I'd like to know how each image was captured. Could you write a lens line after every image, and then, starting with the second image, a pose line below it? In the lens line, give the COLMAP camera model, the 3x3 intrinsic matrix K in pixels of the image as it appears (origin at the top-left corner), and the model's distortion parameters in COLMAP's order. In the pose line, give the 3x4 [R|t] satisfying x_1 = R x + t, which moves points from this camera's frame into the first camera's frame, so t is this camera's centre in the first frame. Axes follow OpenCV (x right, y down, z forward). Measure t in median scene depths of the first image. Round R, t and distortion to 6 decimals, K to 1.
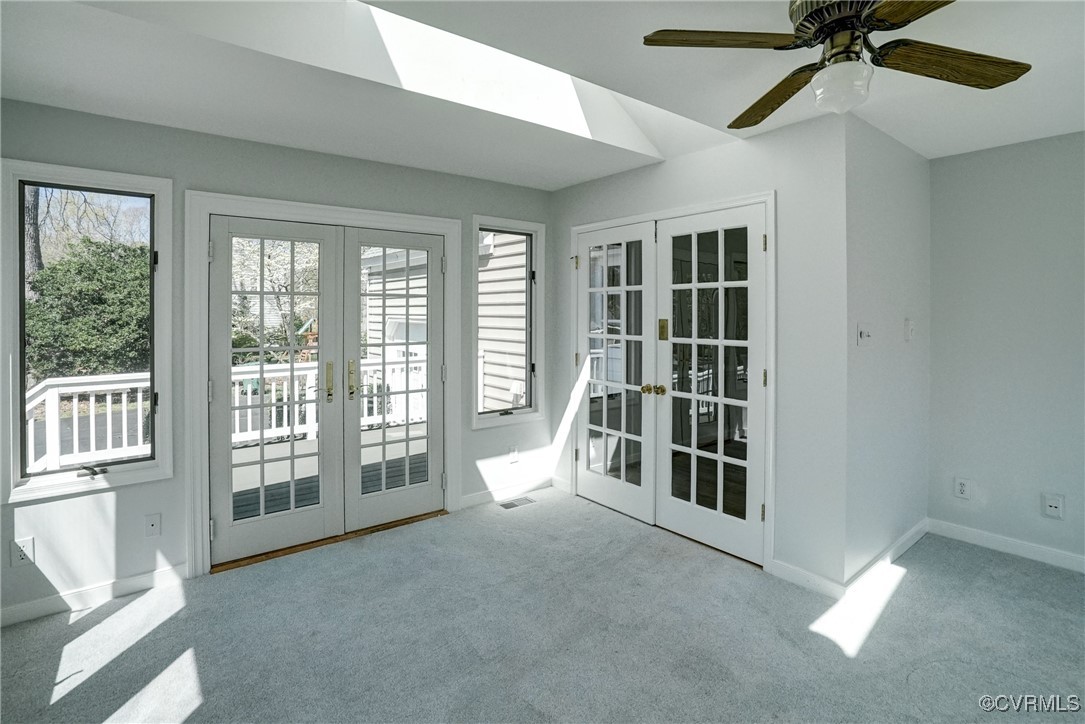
lens RADIAL K [[518.9, 0, 543.0], [0, 518.9, 316.1], [0, 0, 1]] dist [-0.020873, 0.000308]
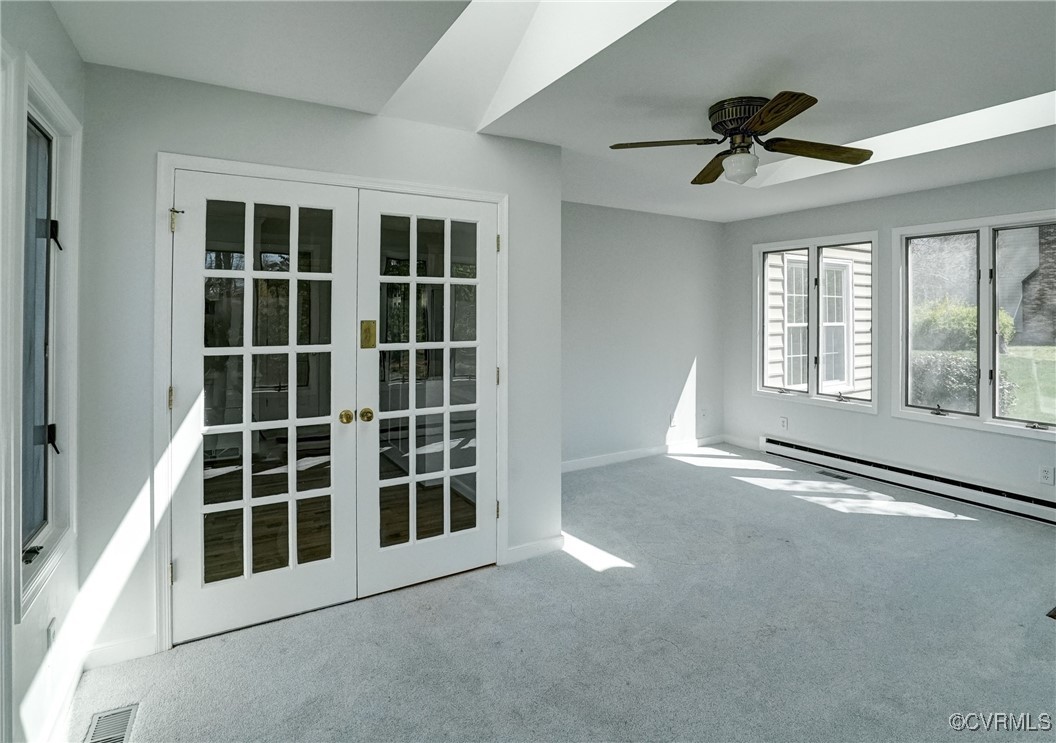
lens RADIAL K [[550.2, 0, 530.1], [0, 550.2, 309.4], [0, 0, 1]] dist [-0.039875, 0.000518]
pose [[0.145500, 0.005374, 0.989344, -0.537533], [0.005572, 0.999965, -0.006251, -0.003998], [-0.989343, 0.006422, 0.145465, 0.664527]]
